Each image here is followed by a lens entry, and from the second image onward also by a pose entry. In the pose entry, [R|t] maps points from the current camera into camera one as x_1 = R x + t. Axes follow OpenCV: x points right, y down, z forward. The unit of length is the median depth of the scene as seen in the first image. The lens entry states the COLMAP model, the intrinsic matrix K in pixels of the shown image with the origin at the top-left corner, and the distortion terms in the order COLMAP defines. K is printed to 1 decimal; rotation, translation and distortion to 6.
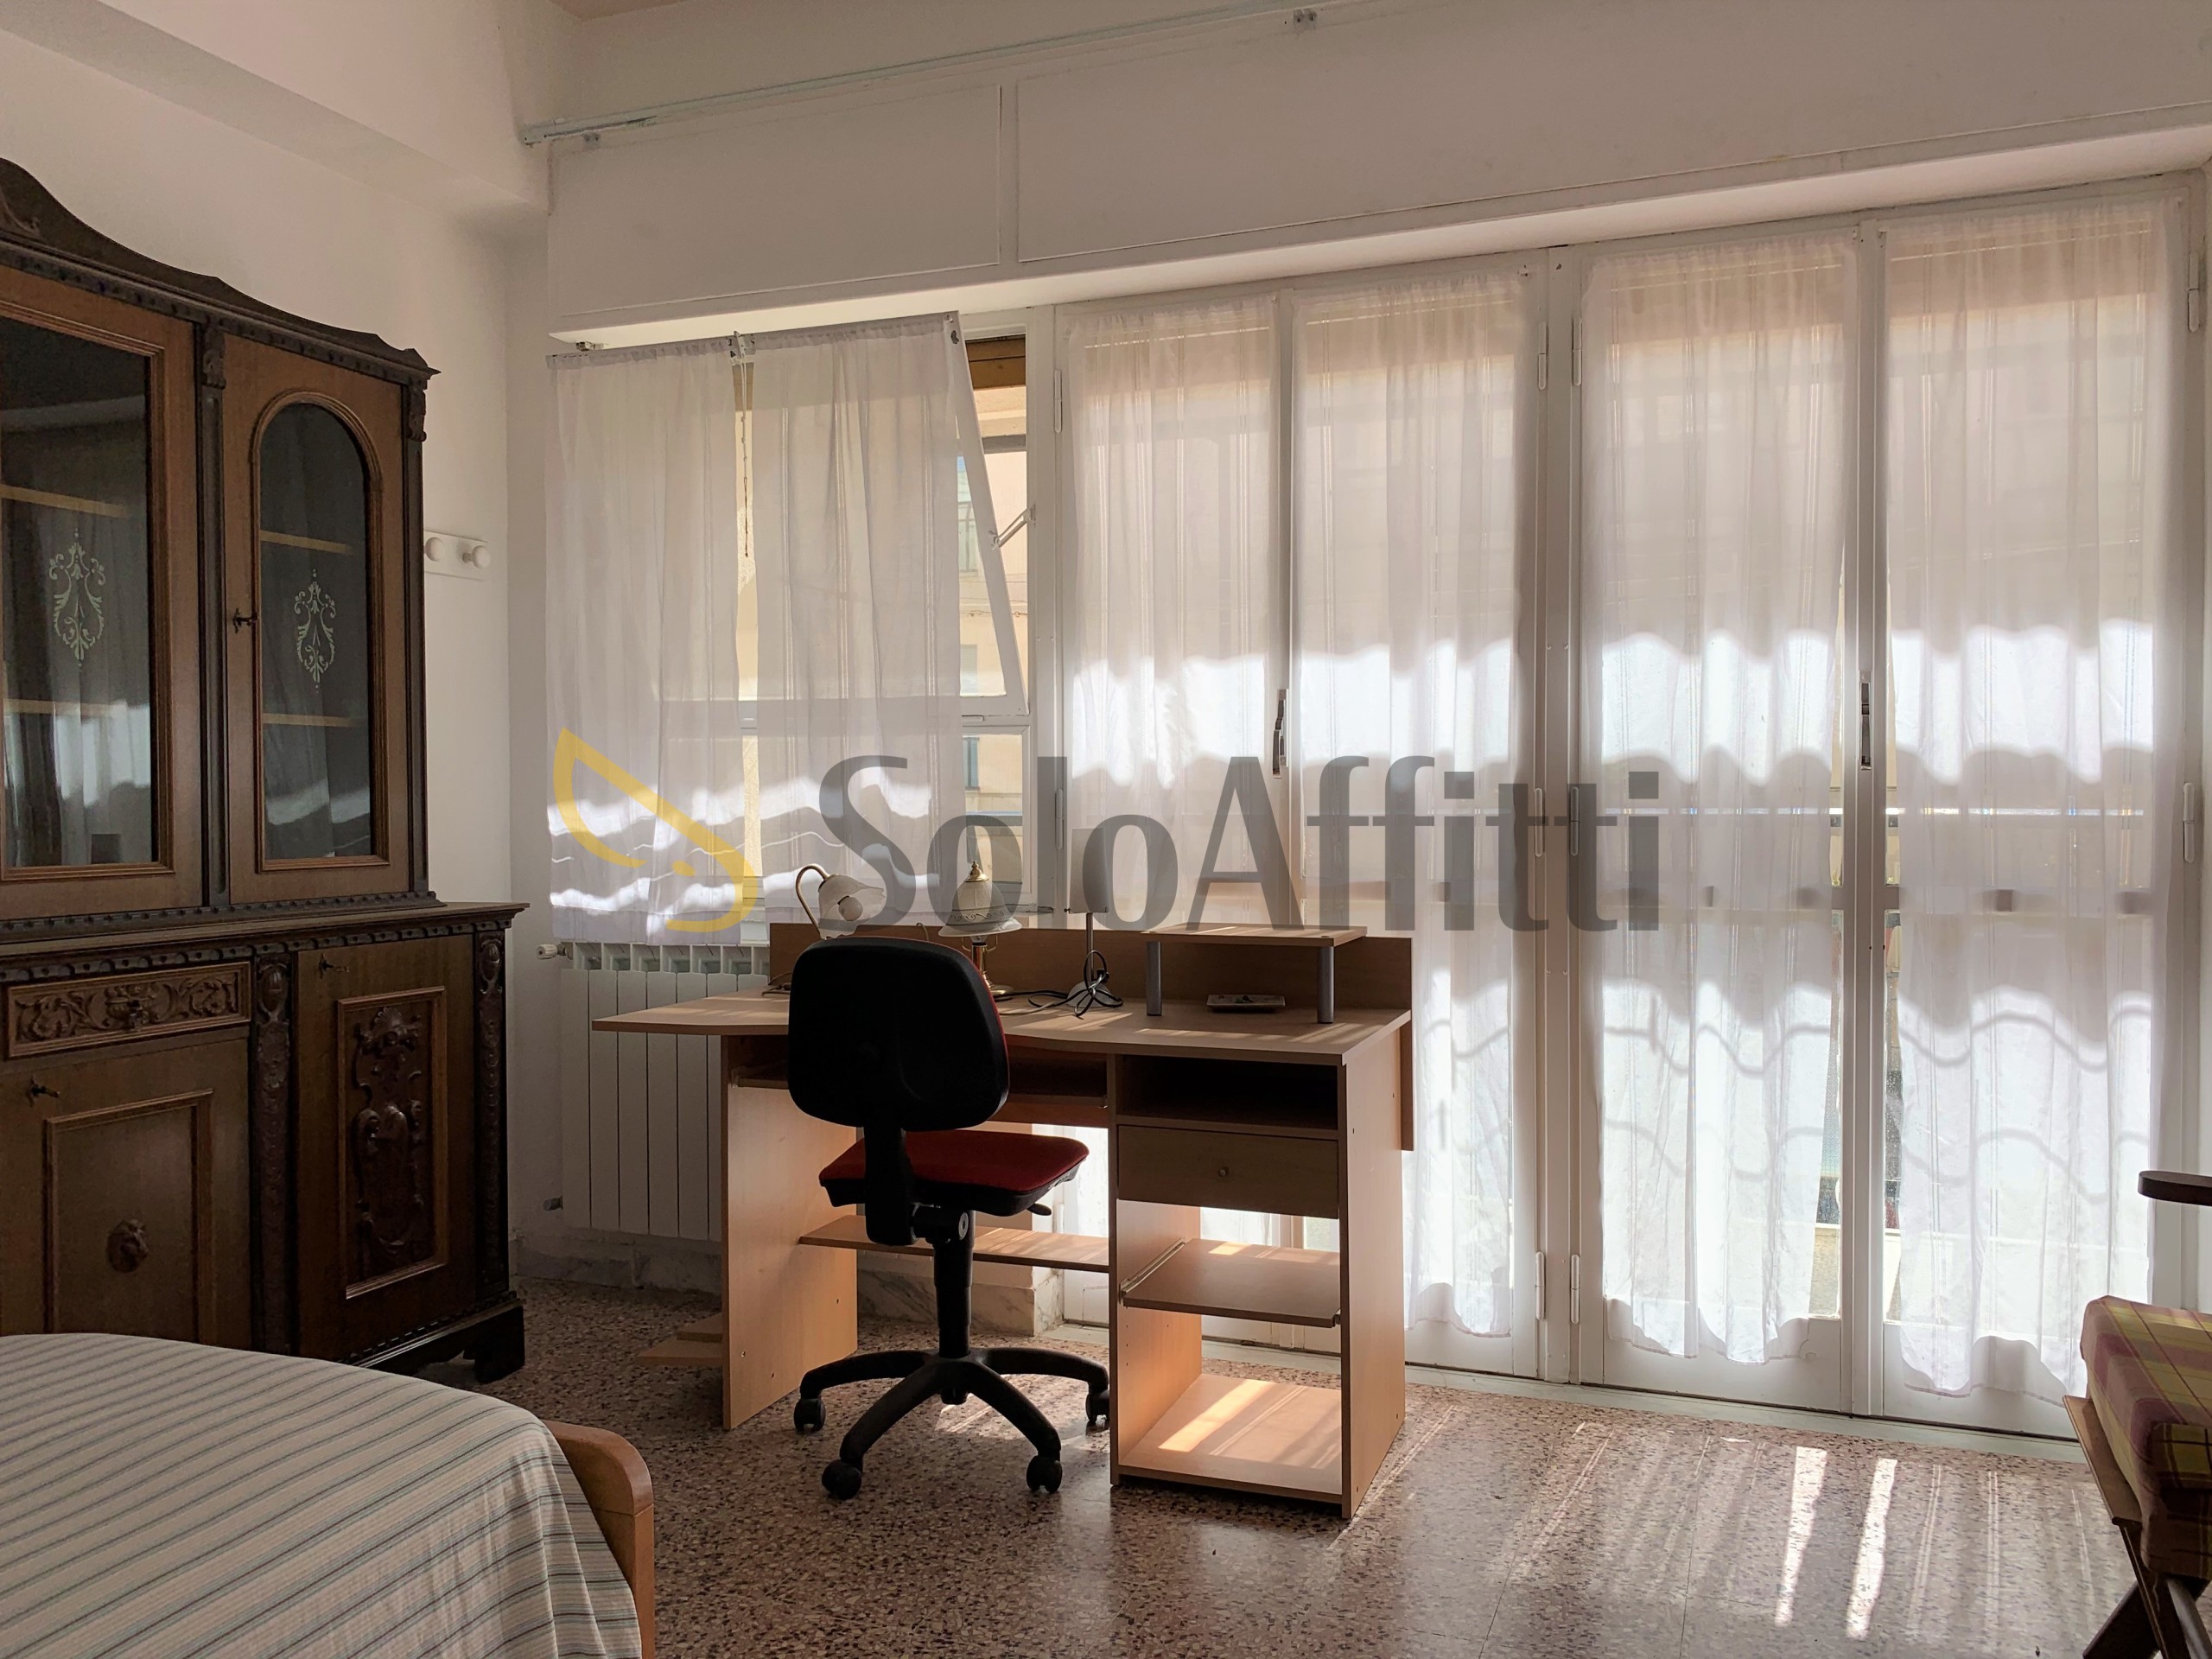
lens RADIAL K [[1724.4, 0, 1104.1], [0, 1724.4, 843.3], [0, 0, 1]] dist [0.037200, -0.003513]
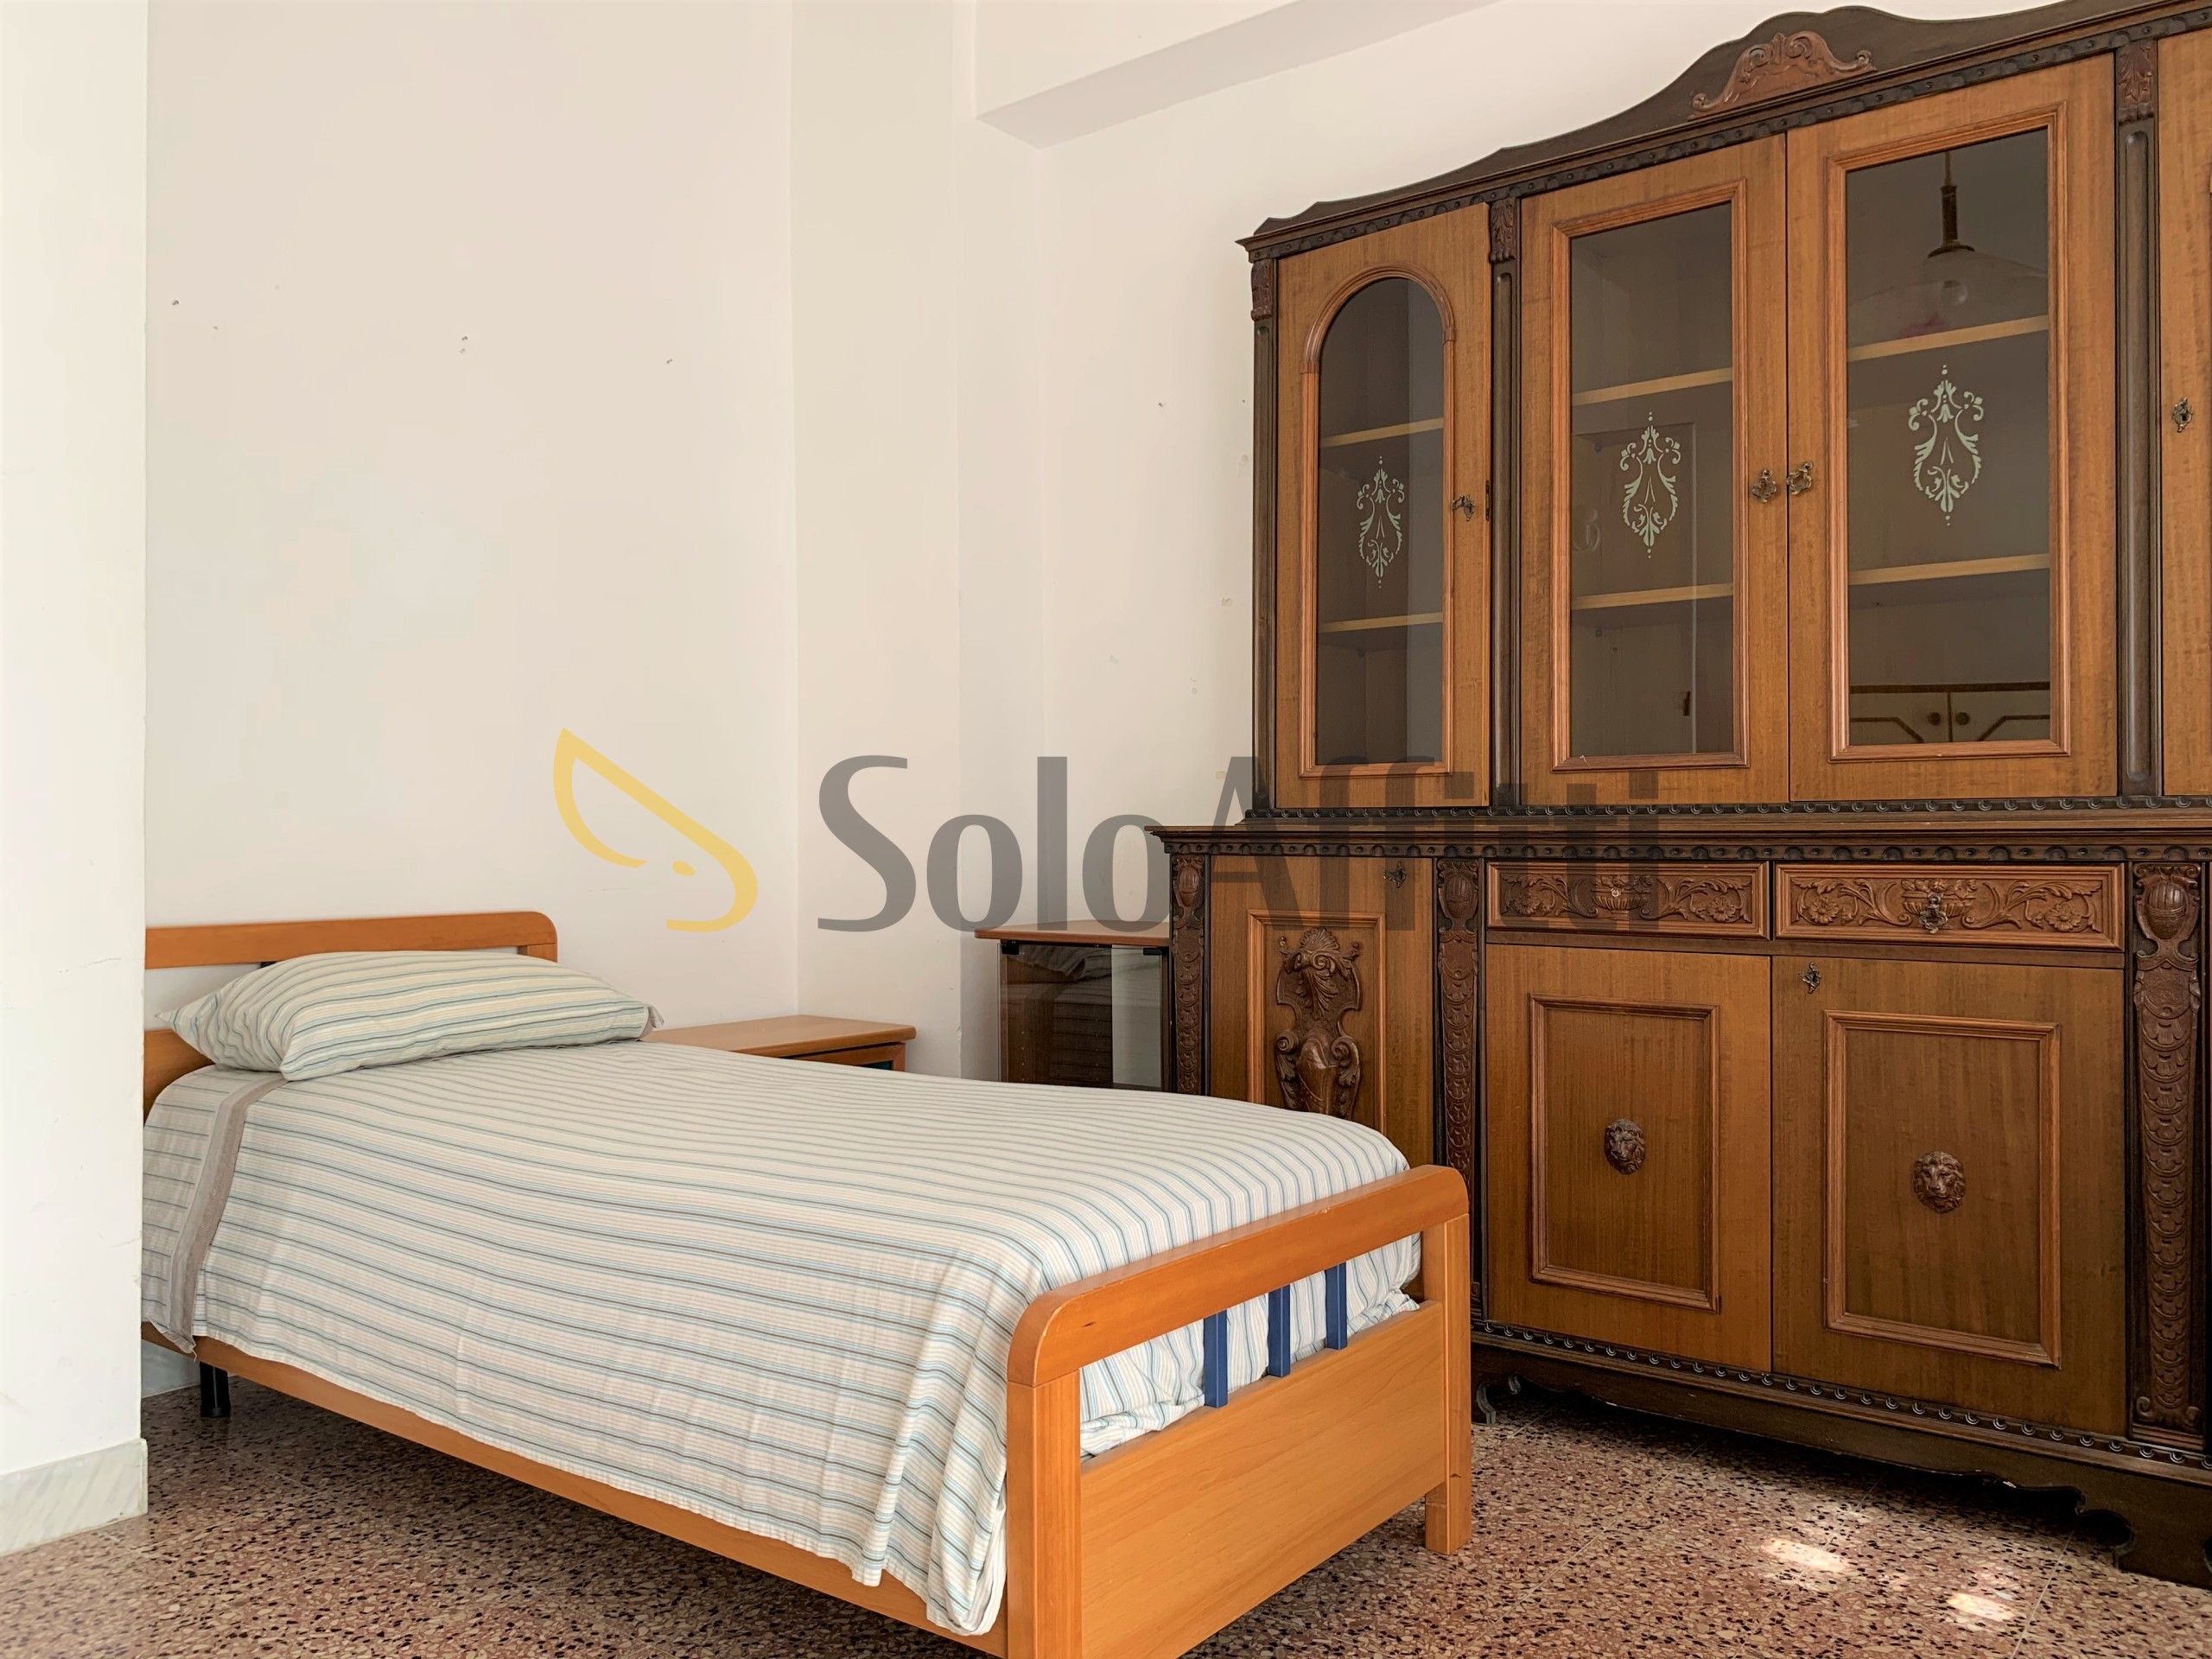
lens RADIAL K [[1688.8, 0, 1106.0], [0, 1688.8, 829.5], [0, 0, 1]] dist [0.035137, 0.000176]
pose [[-0.306308, 0.064840, -0.949722, 0.482131], [0.026348, 0.997873, 0.059629, -0.008792], [0.951568, -0.006758, -0.307365, 1.081494]]
